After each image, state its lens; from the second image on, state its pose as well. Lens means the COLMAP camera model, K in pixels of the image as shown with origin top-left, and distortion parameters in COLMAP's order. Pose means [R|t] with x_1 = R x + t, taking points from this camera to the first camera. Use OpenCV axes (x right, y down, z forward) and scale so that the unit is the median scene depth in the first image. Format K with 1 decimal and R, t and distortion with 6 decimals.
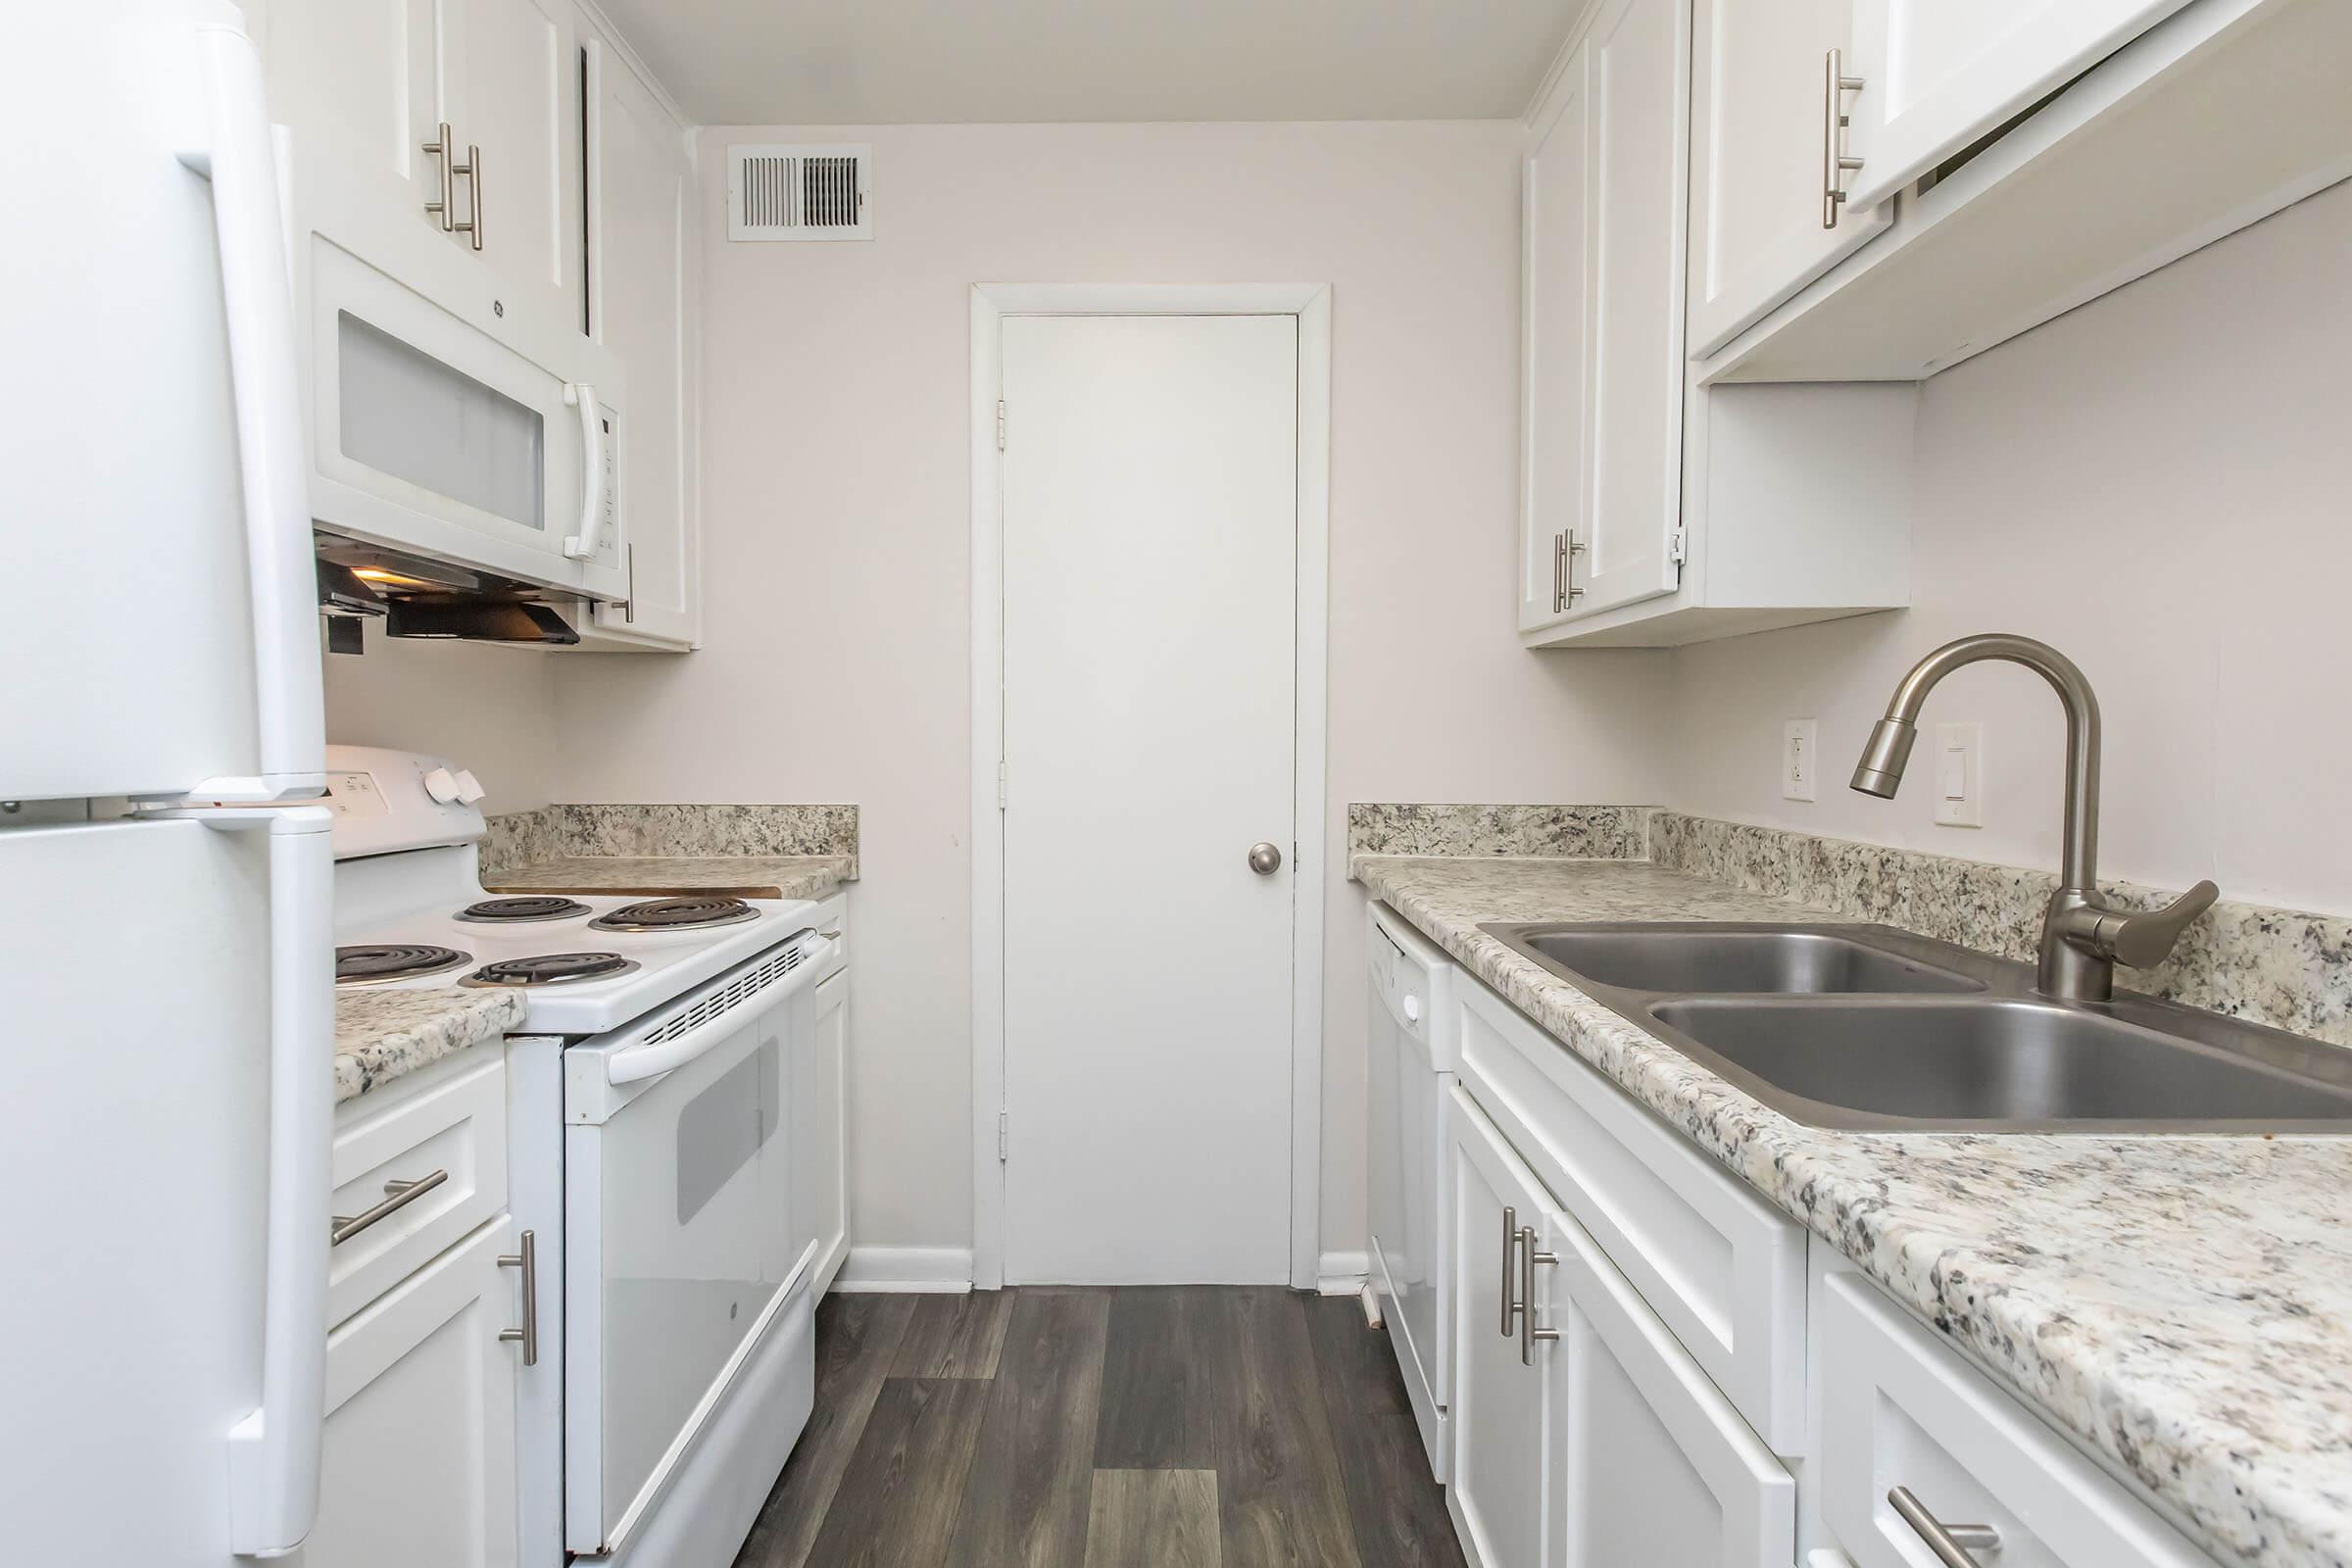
lens RADIAL K [[1097.7, 0, 1145.3], [0, 1097.7, 775.9], [0, 0, 1]] dist [0.005083, 0.001557]
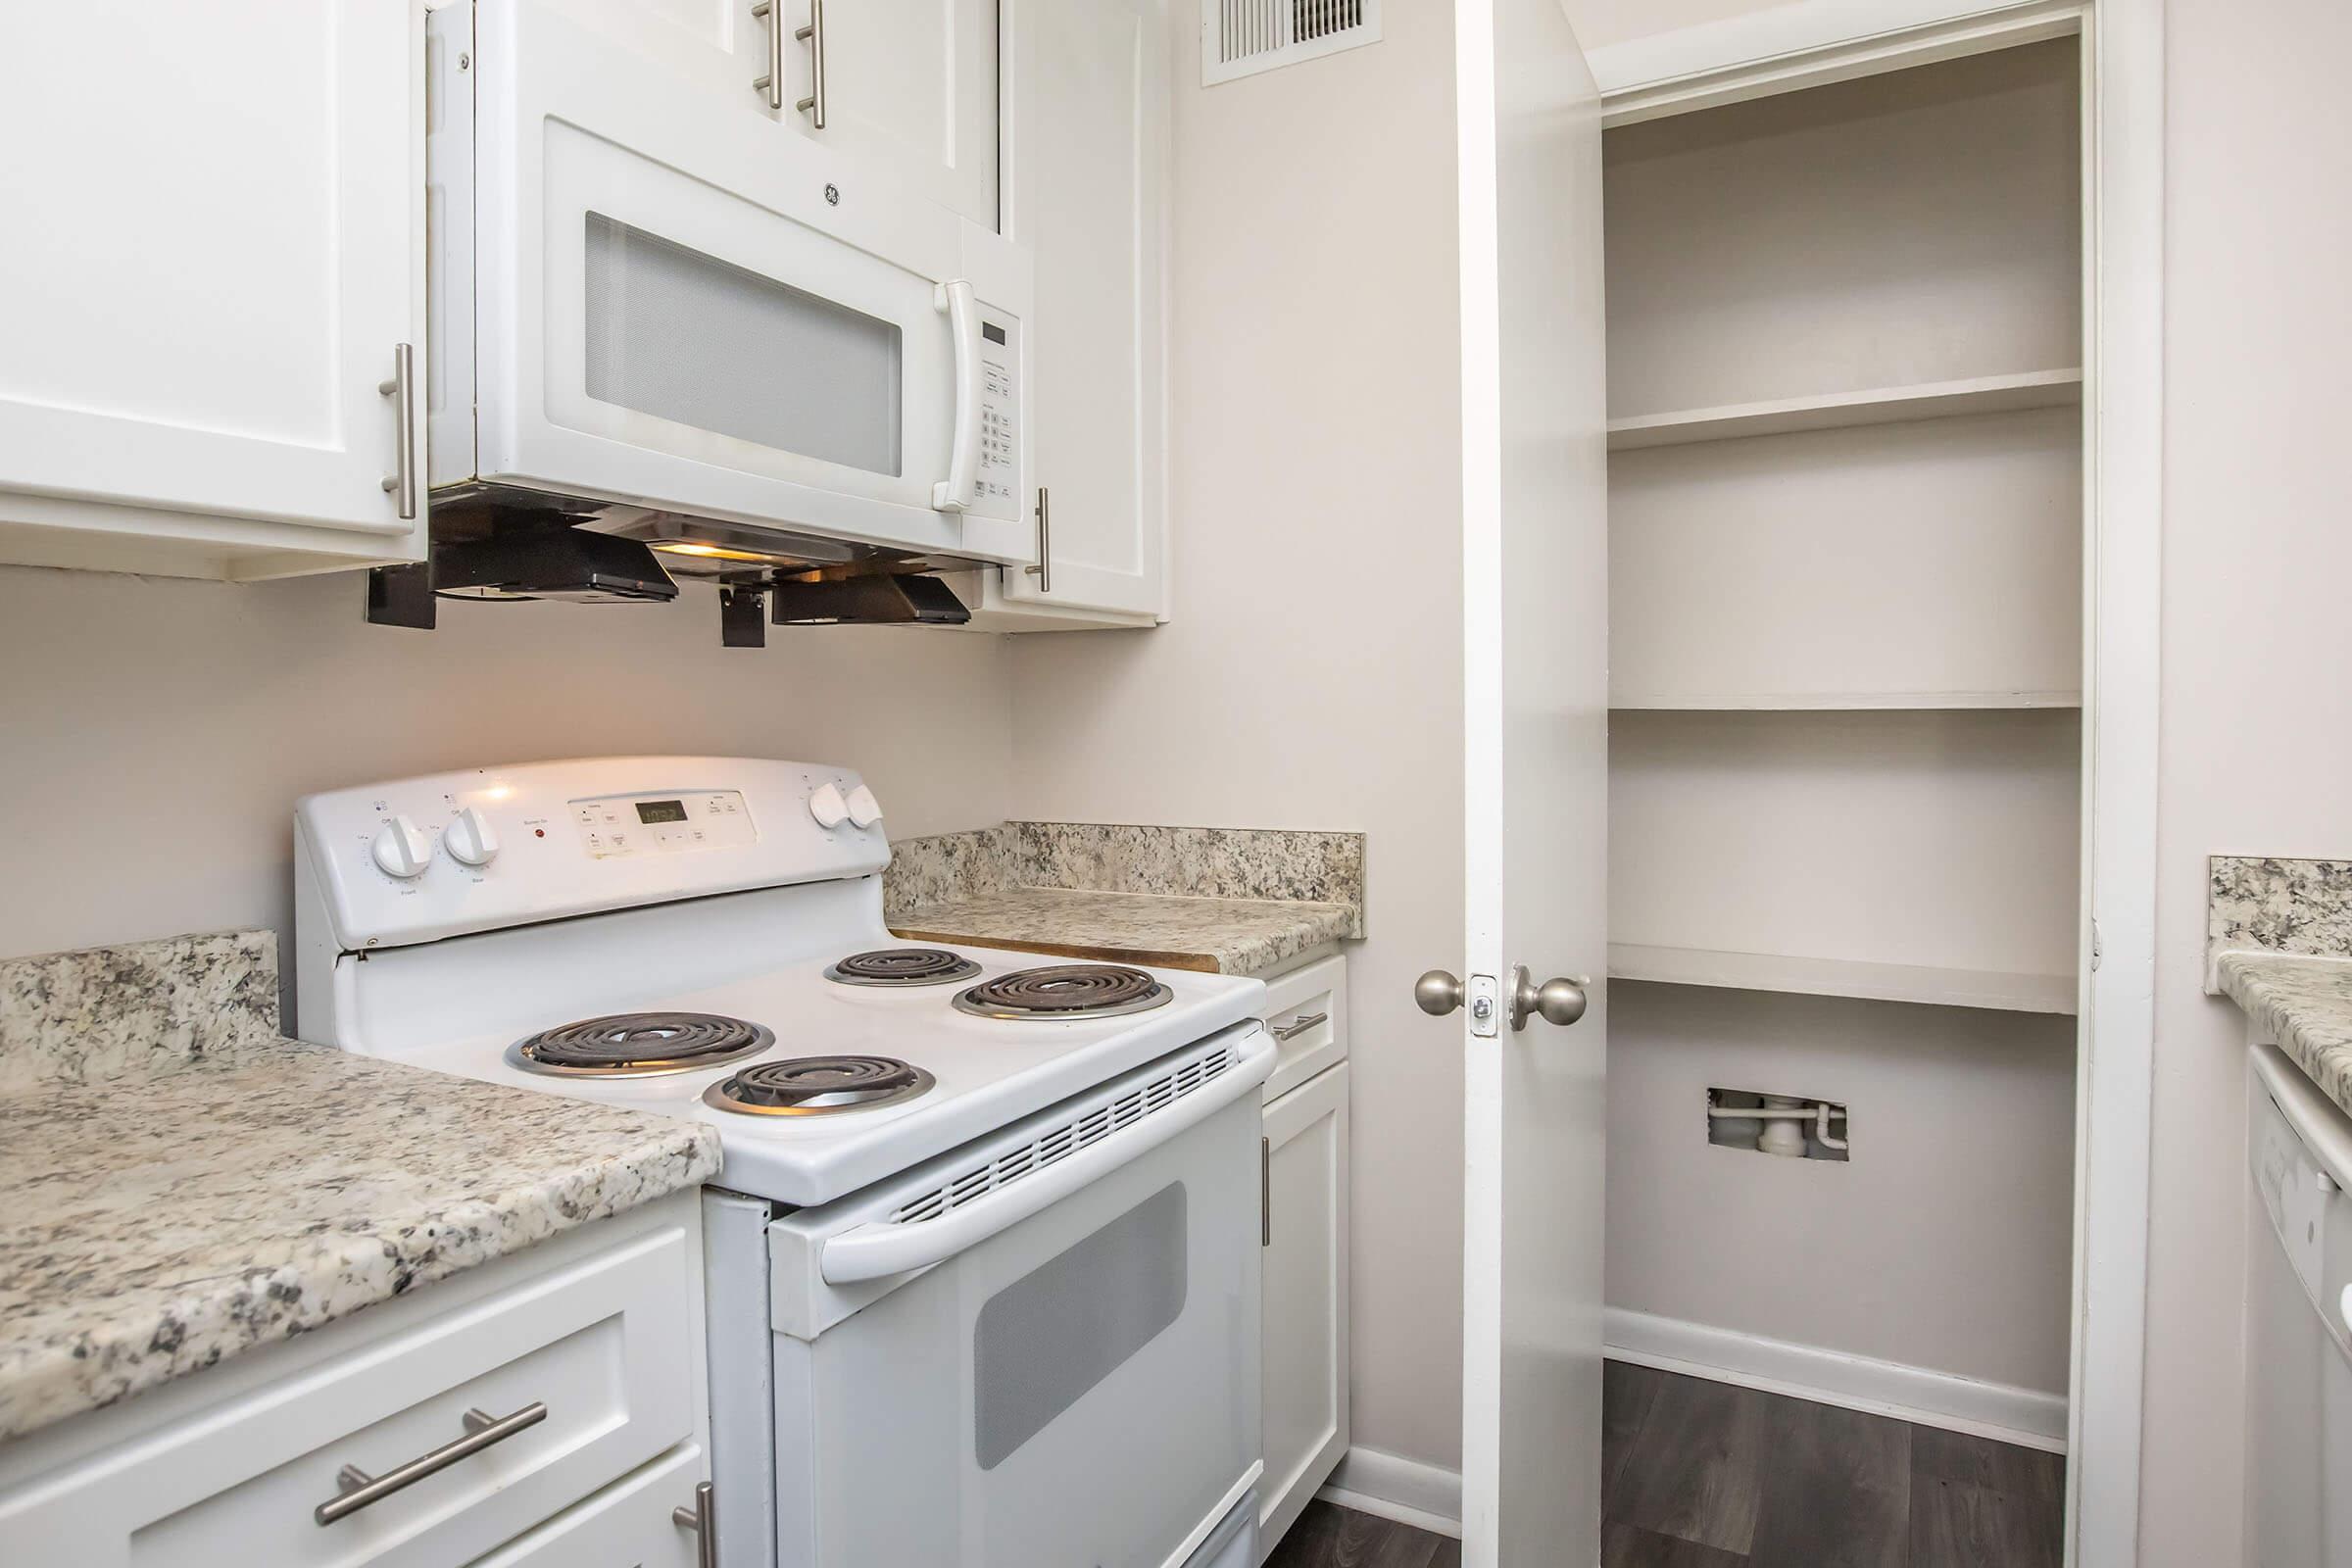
lens RADIAL K [[1390.0, 0, 1128.3], [0, 1390.0, 767.7], [0, 0, 1]] dist [-0.052098, 0.020448]
pose [[0.881183, 0.003663, -0.472761, 0.087948], [-0.005361, 0.999983, -0.002244, -0.039412], [0.472744, 0.004512, 0.881188, 0.441908]]
